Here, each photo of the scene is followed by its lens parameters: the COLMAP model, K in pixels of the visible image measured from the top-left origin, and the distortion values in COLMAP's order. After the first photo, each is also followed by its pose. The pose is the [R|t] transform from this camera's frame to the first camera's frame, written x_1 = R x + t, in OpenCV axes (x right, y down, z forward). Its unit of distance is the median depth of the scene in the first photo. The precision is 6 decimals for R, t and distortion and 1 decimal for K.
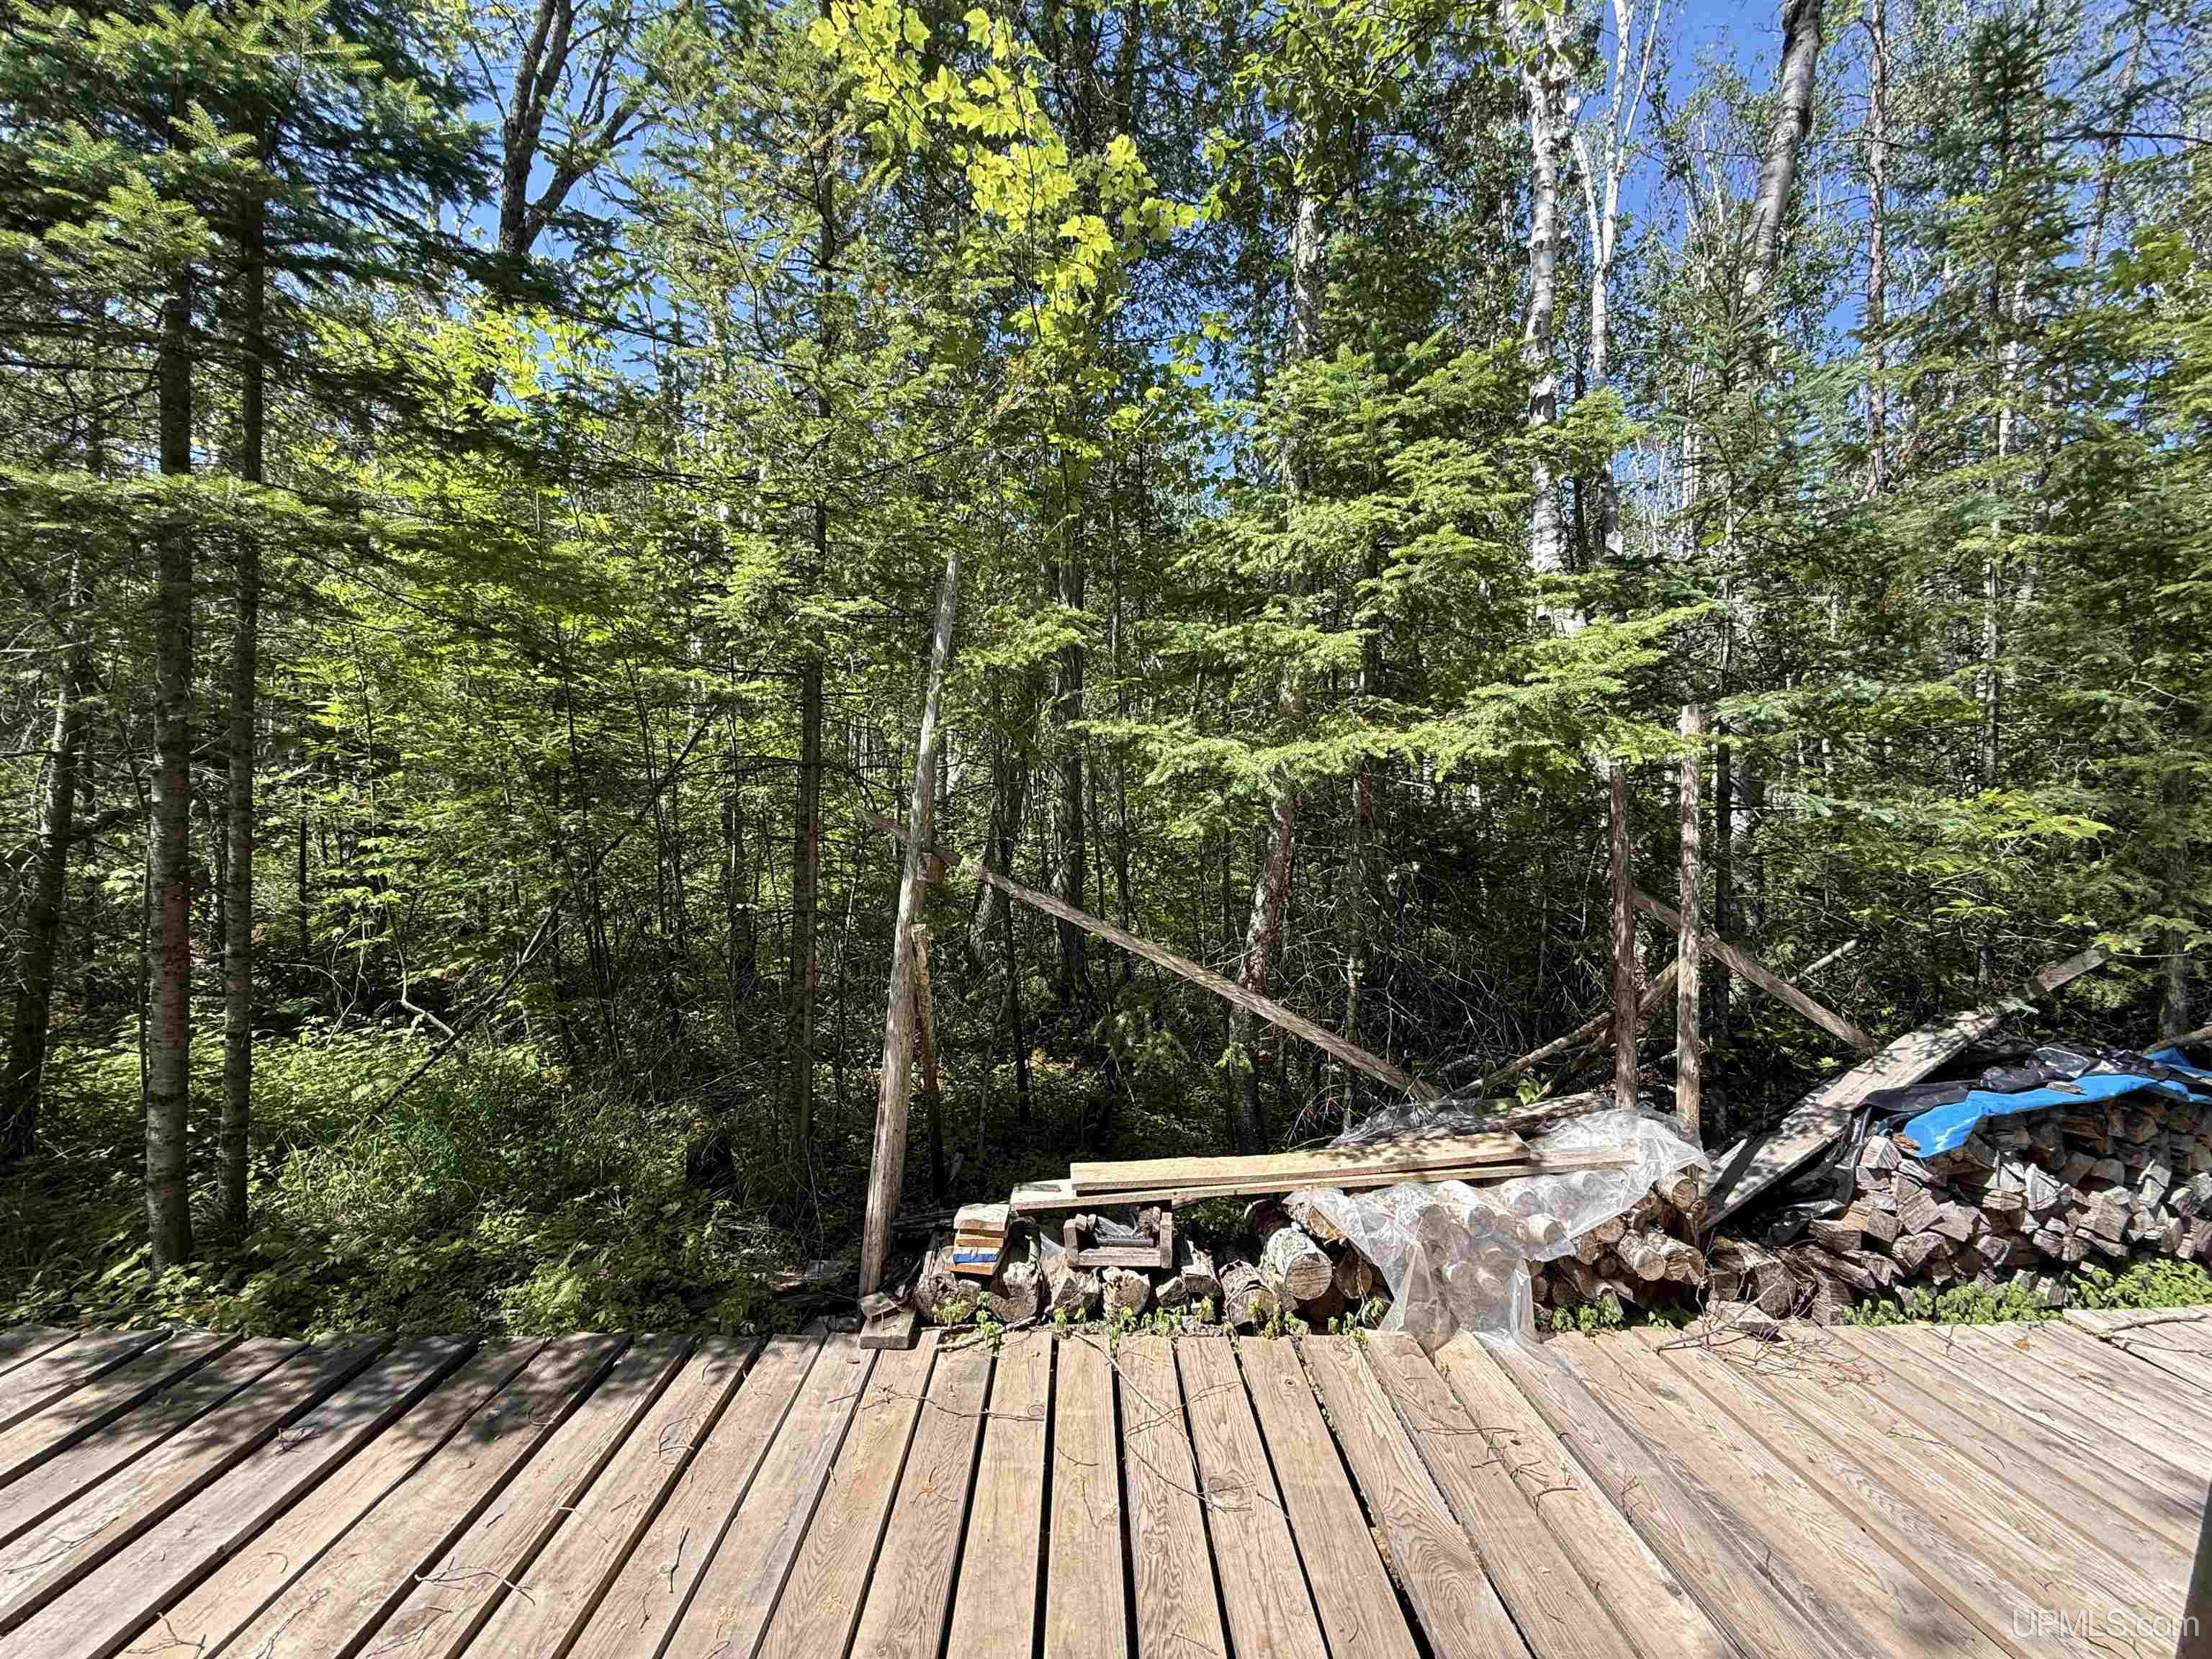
lens RADIAL K [[878.4, 0, 1102.2], [0, 878.4, 824.9], [0, 0, 1]] dist [-0.002687, 0.001082]
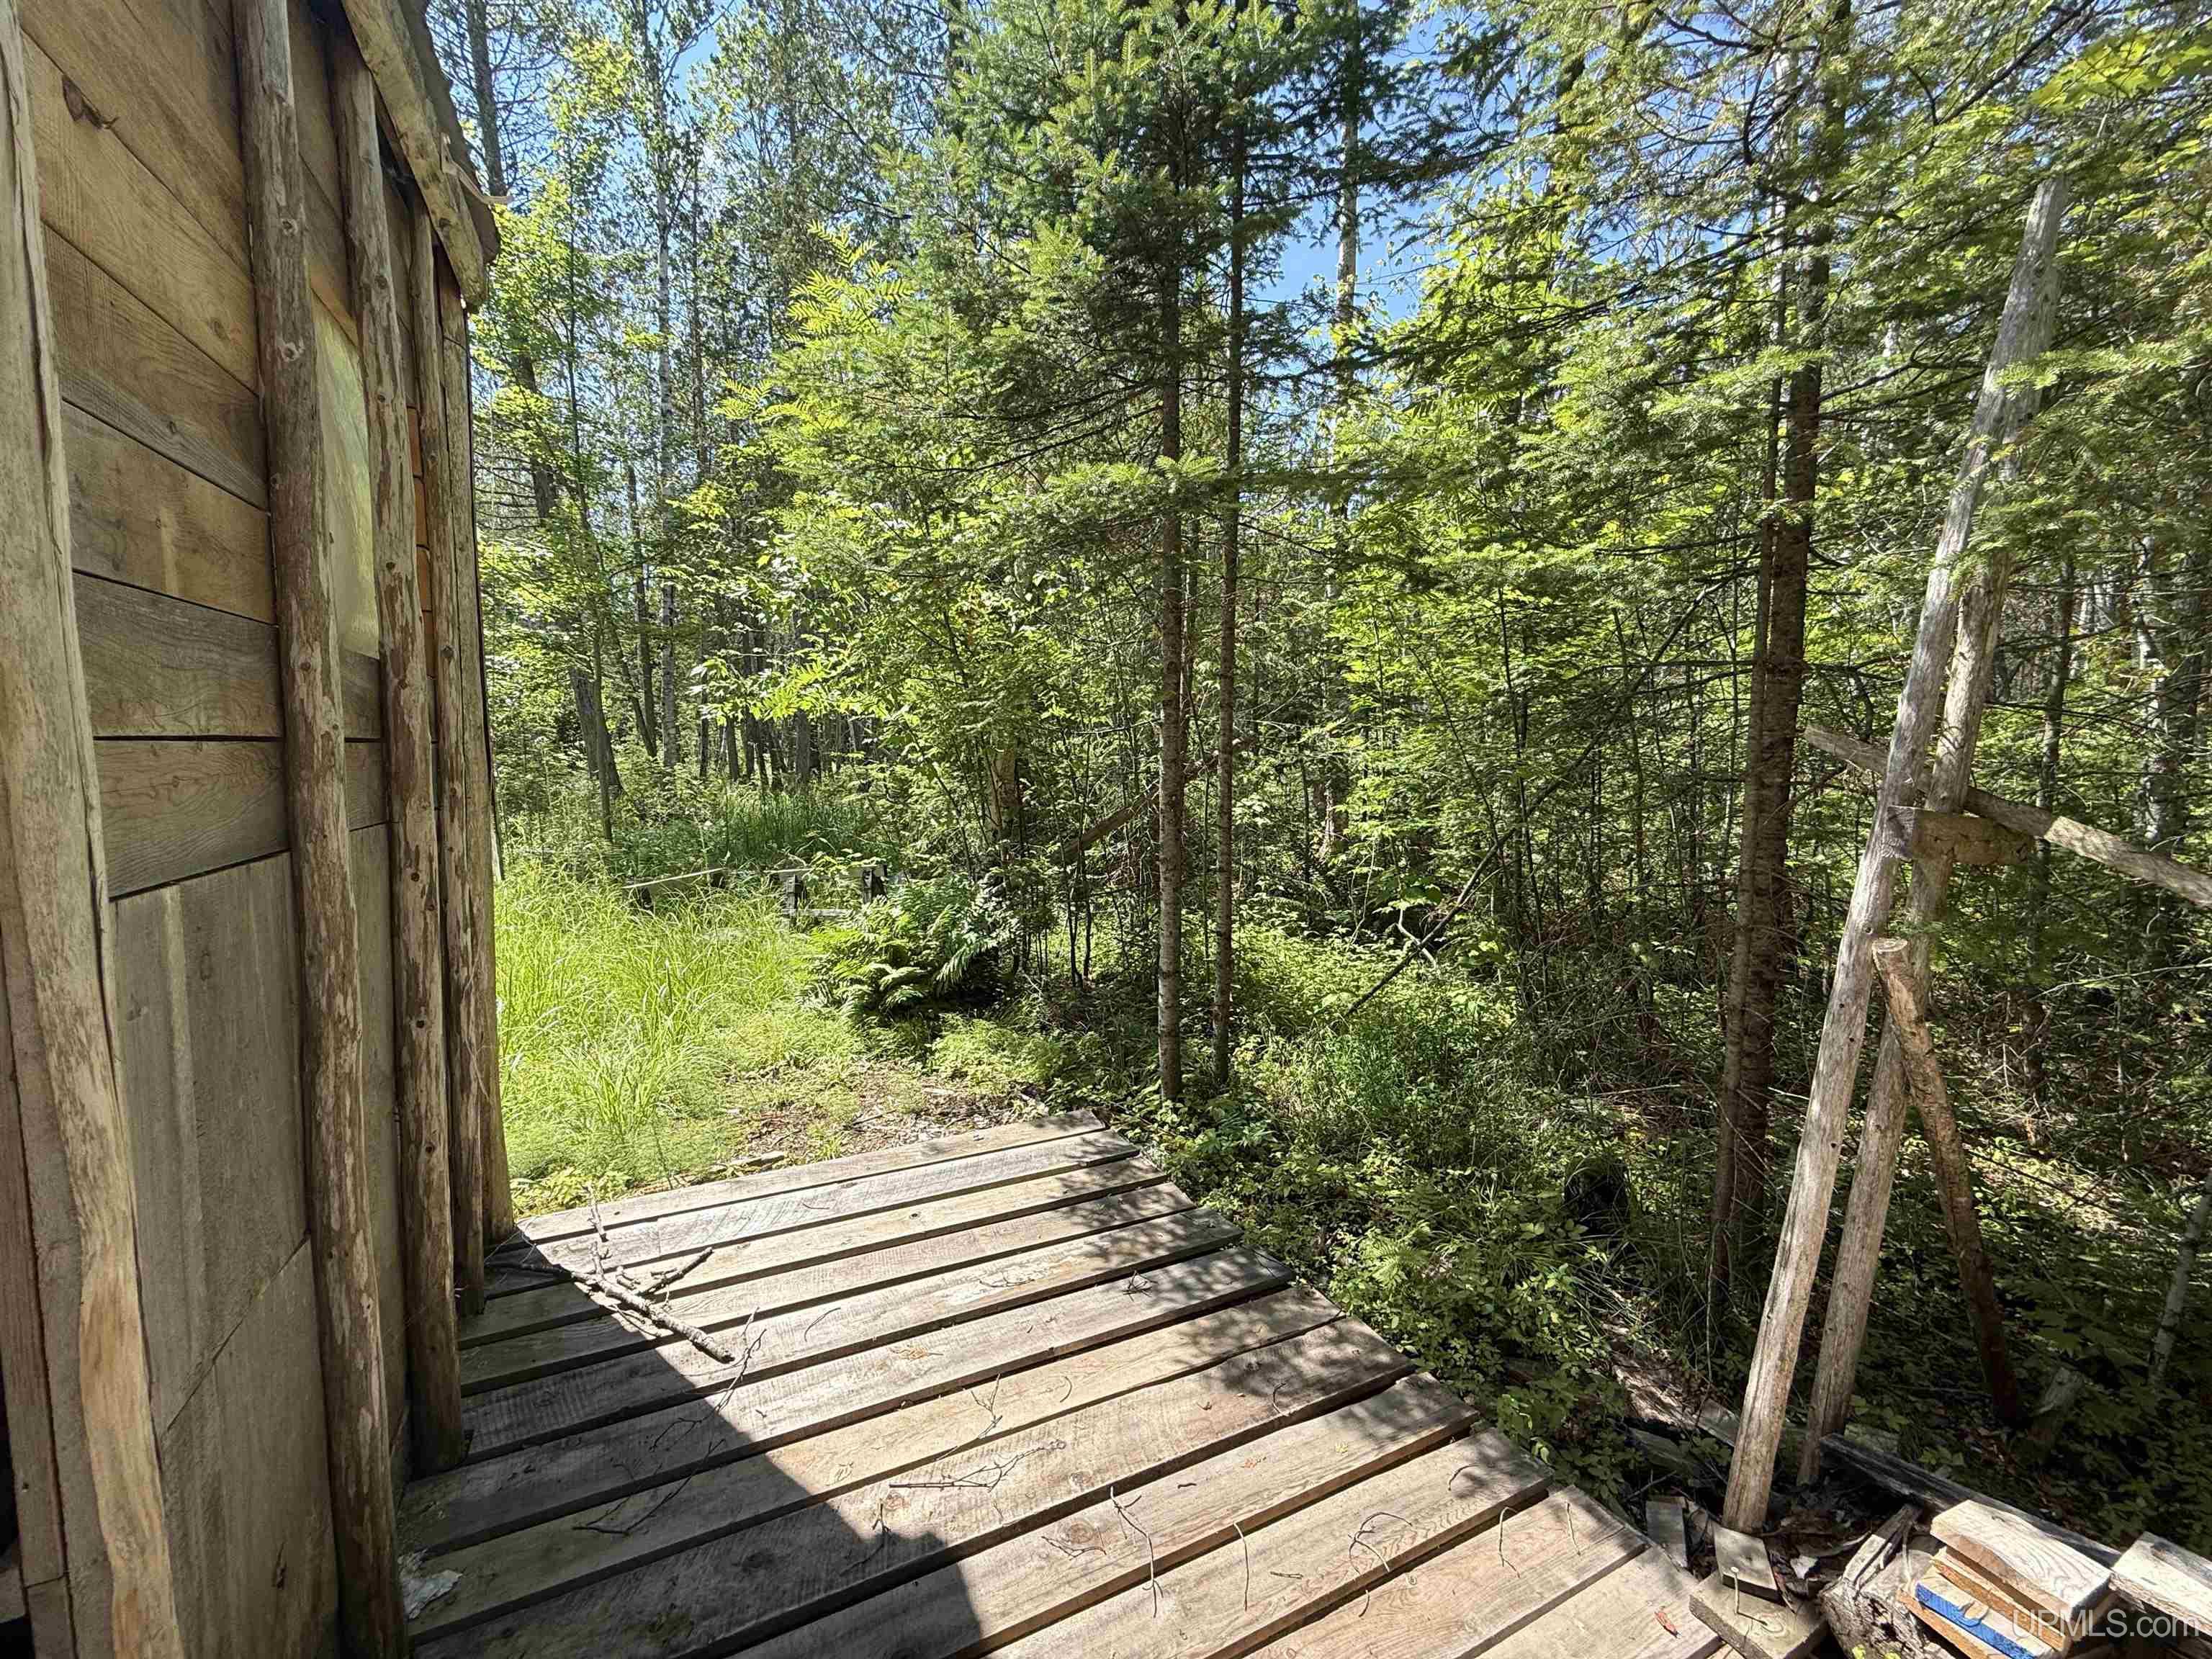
lens RADIAL K [[878.4, 0, 1098.4], [0, 878.4, 835.2], [0, 0, 1]] dist [-0.002687, 0.001082]
pose [[0.435816, 0.062523, -0.897861, 0.054286], [0.004070, 0.997437, 0.071433, 0.011097], [0.900026, -0.034786, 0.434445, 0.346396]]
